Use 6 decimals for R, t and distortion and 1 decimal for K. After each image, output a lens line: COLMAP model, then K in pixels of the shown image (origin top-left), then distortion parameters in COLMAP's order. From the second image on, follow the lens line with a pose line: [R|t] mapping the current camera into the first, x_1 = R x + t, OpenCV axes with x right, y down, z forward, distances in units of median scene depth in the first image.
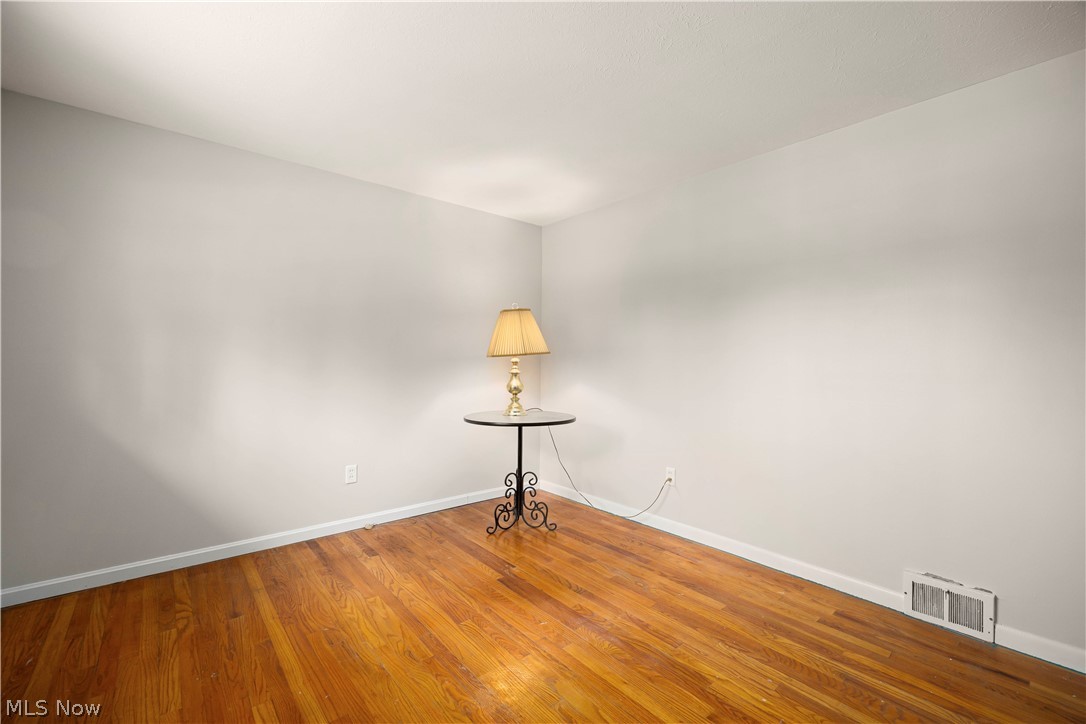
lens RADIAL K [[457.8, 0, 546.0], [0, 457.8, 357.9], [0, 0, 1]] dist [-0.013014, -0.000677]
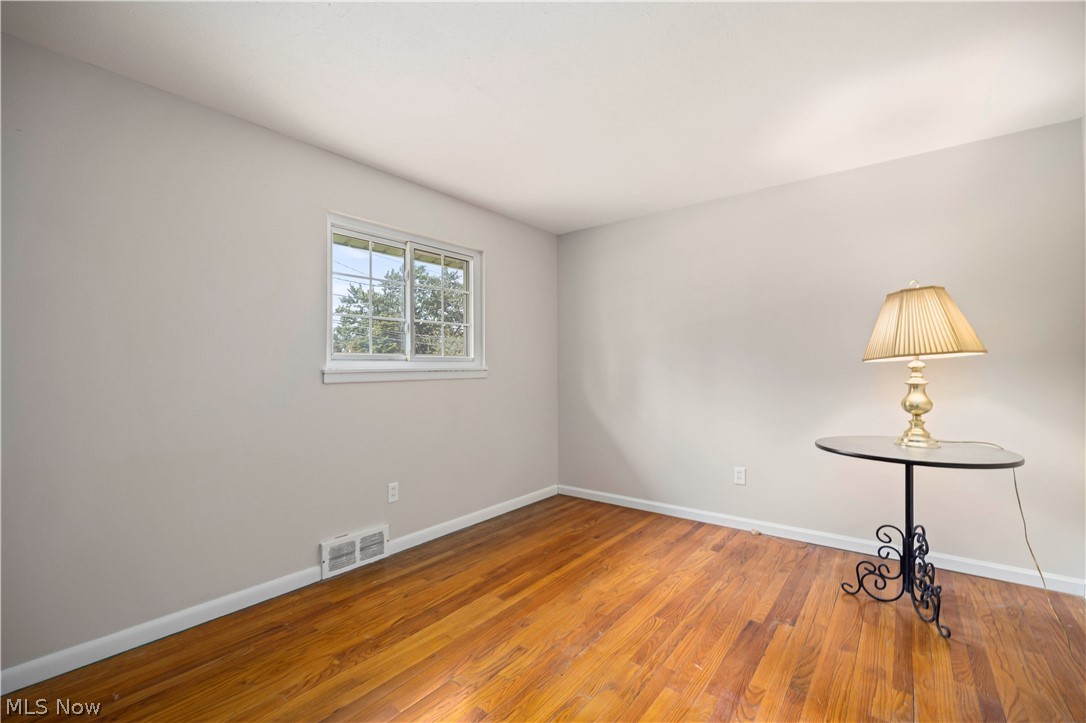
lens RADIAL K [[457.8, 0, 545.8], [0, 457.8, 368.6], [0, 0, 1]] dist [-0.013014, -0.000677]
pose [[0.194909, -0.009762, -0.980773, 0.584109], [0.015633, 0.999854, -0.006845, 0.008155], [0.980697, -0.013998, 0.195034, 0.401712]]
